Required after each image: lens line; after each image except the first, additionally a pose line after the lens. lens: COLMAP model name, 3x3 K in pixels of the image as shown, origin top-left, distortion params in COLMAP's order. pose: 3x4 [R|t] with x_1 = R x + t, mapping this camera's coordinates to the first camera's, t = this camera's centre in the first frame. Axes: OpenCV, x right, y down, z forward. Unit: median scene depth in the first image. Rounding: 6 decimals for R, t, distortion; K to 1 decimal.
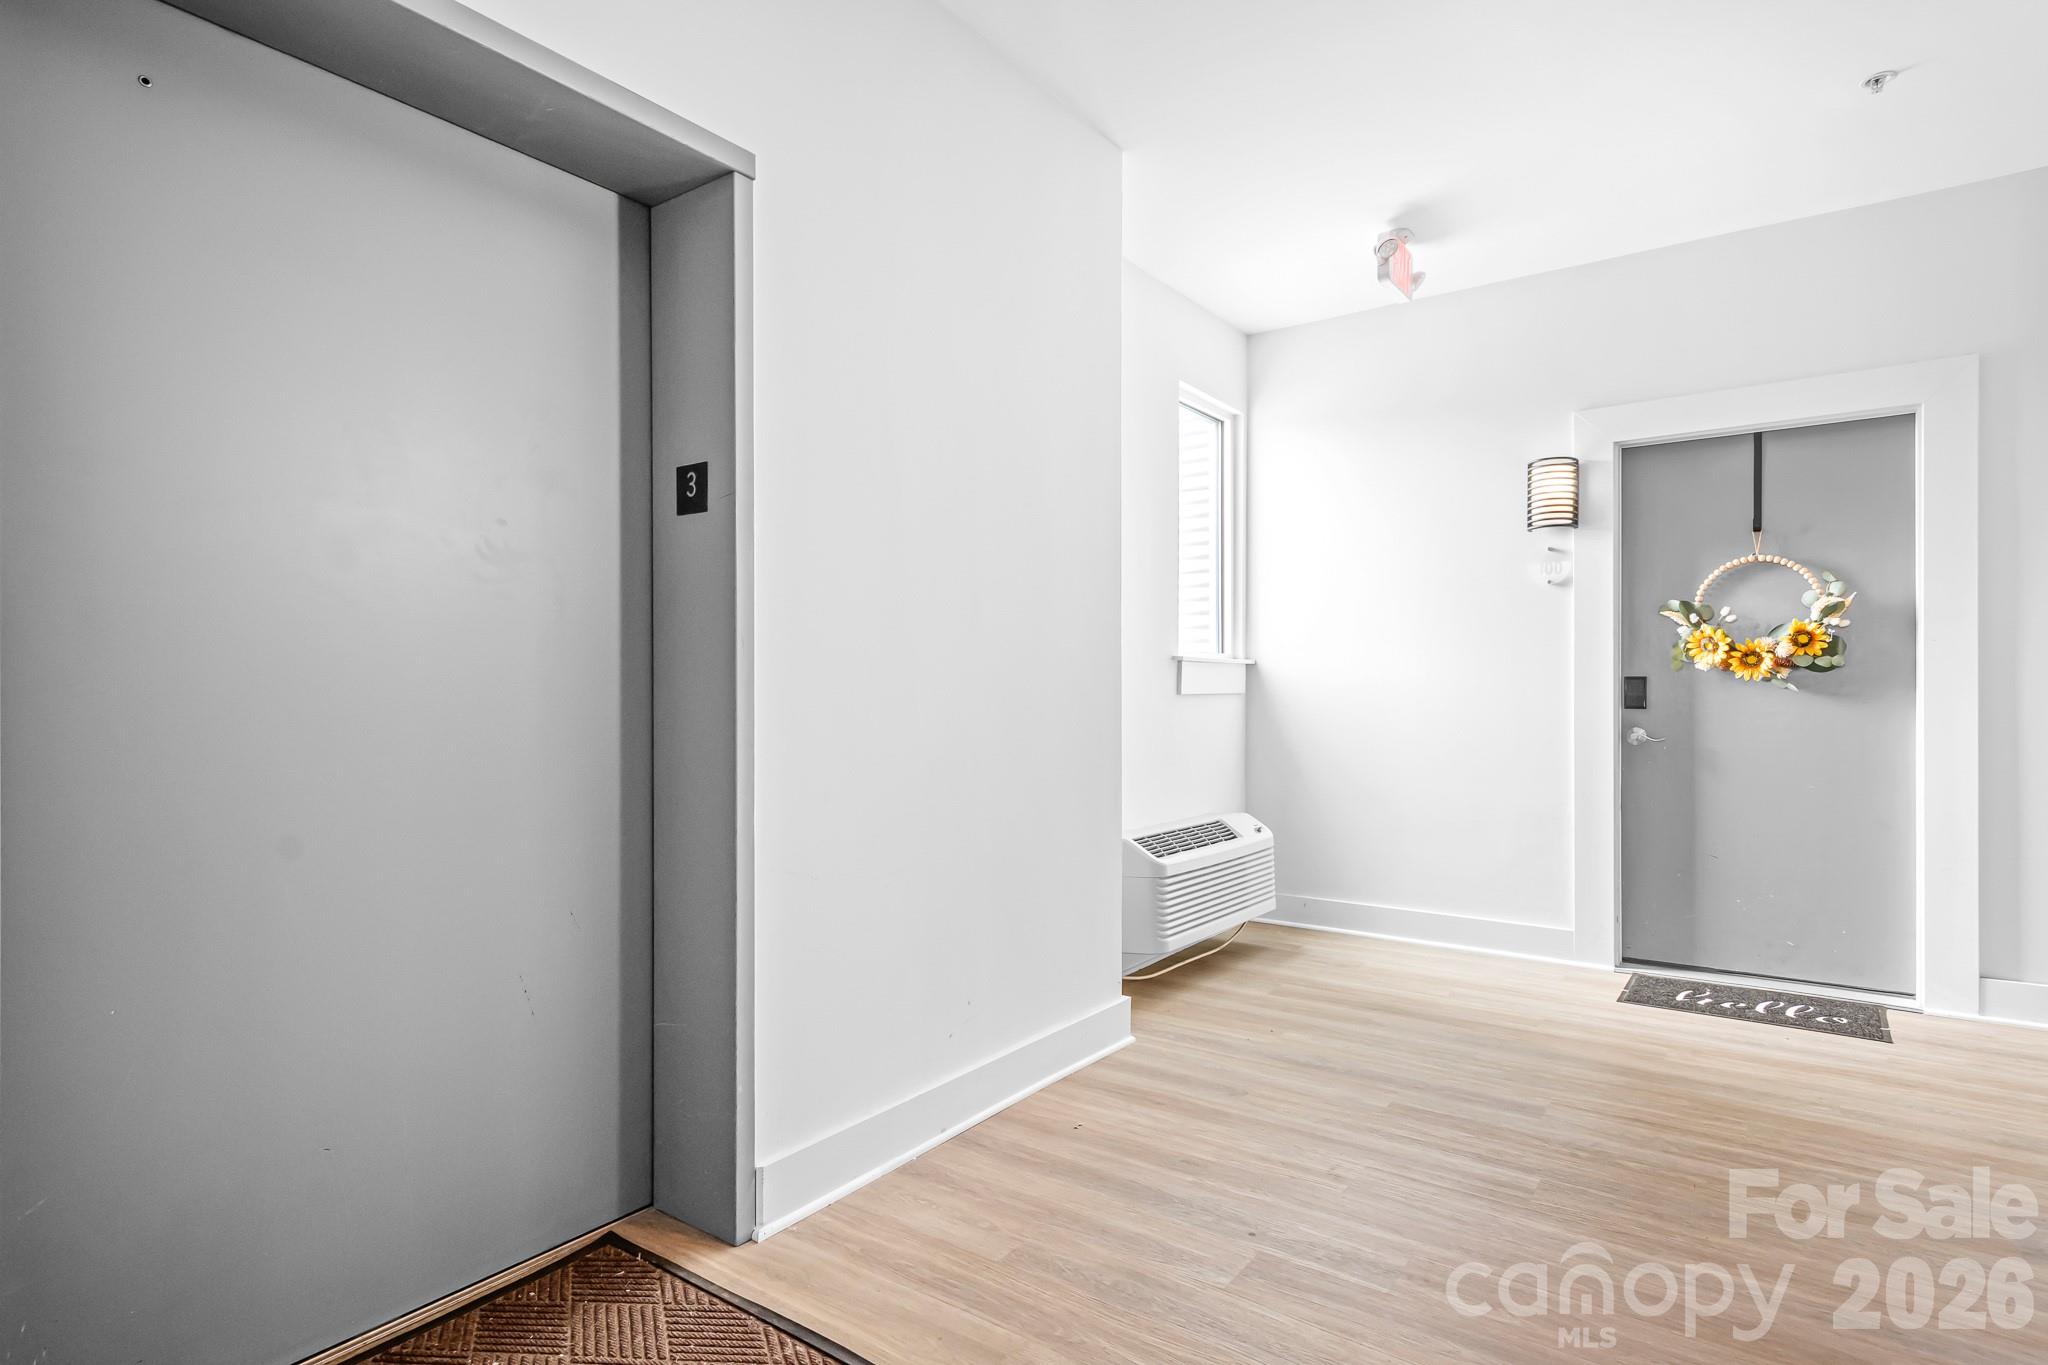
lens RADIAL K [[1063.5, 0, 1014.6], [0, 1063.5, 697.1], [0, 0, 1]] dist [0.013505, -0.013588]
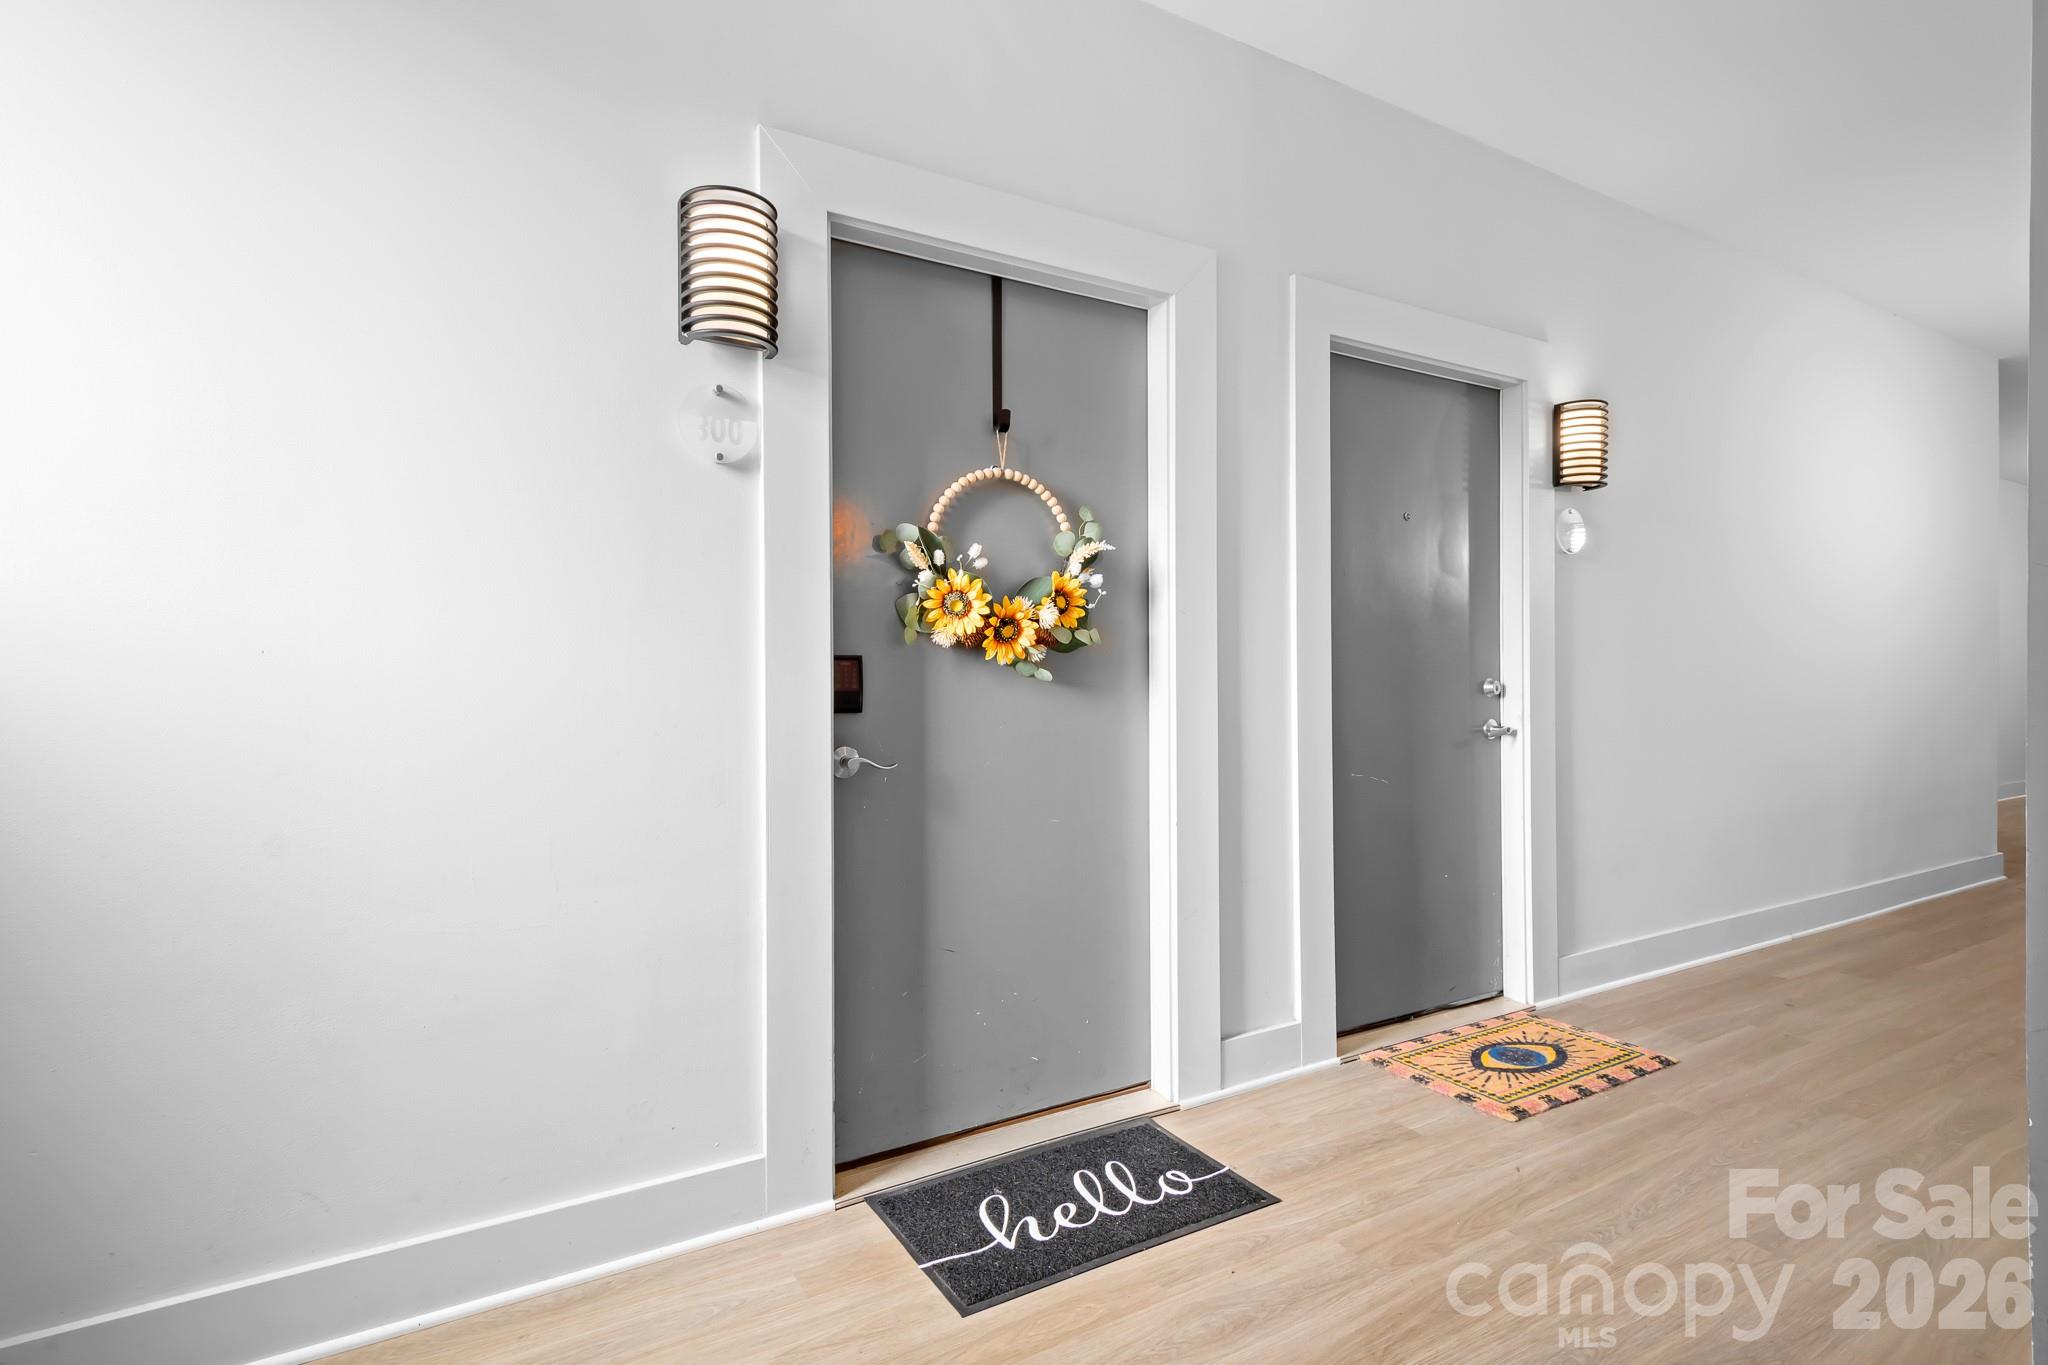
lens RADIAL K [[1016.3, 0, 1024.0], [0, 1016.3, 682.5], [0, 0, 1]] dist [0.026881, 0.000030]
pose [[0.388340, -0.005189, 0.921501, 0.135882], [0.008057, 0.999965, 0.002236, -0.005694], [-0.921481, 0.006557, 0.388369, 0.746726]]
